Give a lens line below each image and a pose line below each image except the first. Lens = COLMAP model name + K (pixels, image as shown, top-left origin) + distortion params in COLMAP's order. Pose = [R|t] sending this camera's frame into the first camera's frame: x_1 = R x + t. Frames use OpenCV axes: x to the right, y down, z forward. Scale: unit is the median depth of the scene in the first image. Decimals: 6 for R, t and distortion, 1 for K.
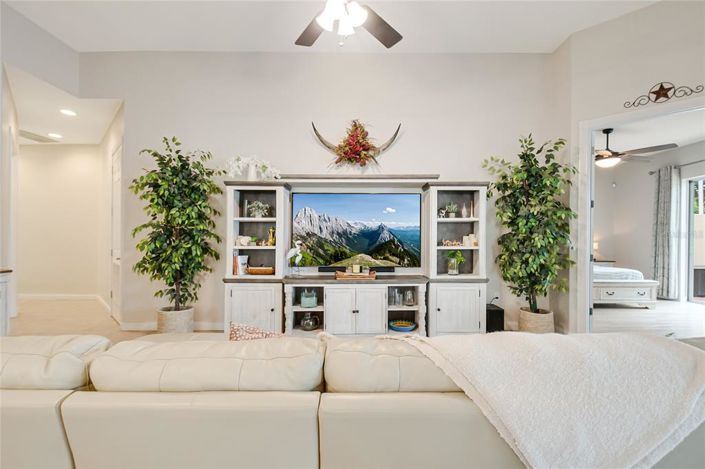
lens RADIAL K [[312.1, 0, 366.8], [0, 312.1, 240.8], [0, 0, 1]] dist [-0.000065, -0.011587]
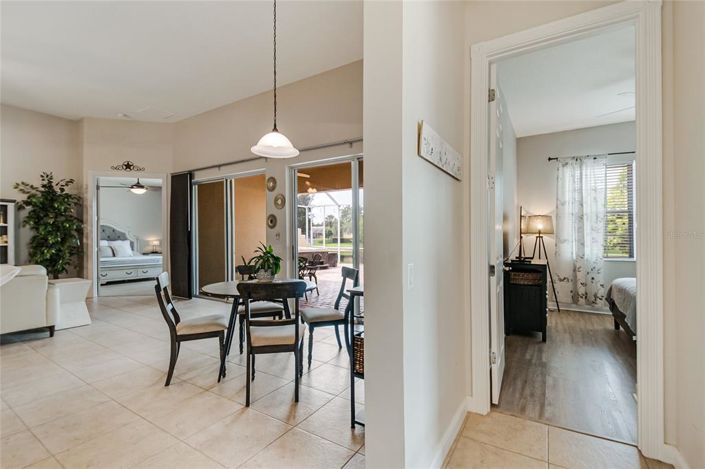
lens RADIAL K [[312.1, 0, 366.8], [0, 312.1, 240.8], [0, 0, 1]] dist [-0.000065, -0.011587]
pose [[0.519344, -0.011096, 0.854493, 0.009539], [0.011671, 0.999915, 0.005891, 0.009137], [-0.854486, 0.006913, 0.519429, -0.706514]]
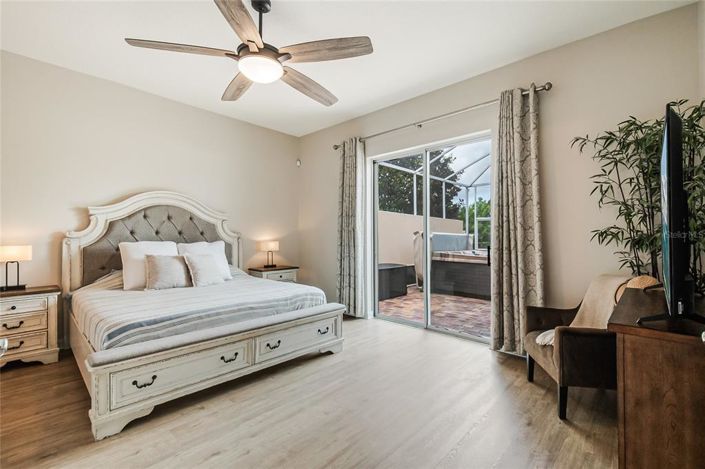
lens RADIAL K [[314.3, 0, 354.0], [0, 314.3, 236.7], [0, 0, 1]] dist [0.001634, -0.010168]
pose [[0.705920, -0.007980, 0.708247, 0.456353], [0.012871, 0.999916, -0.001563, -0.003020], [-0.708175, 0.010219, 0.705963, 0.482445]]
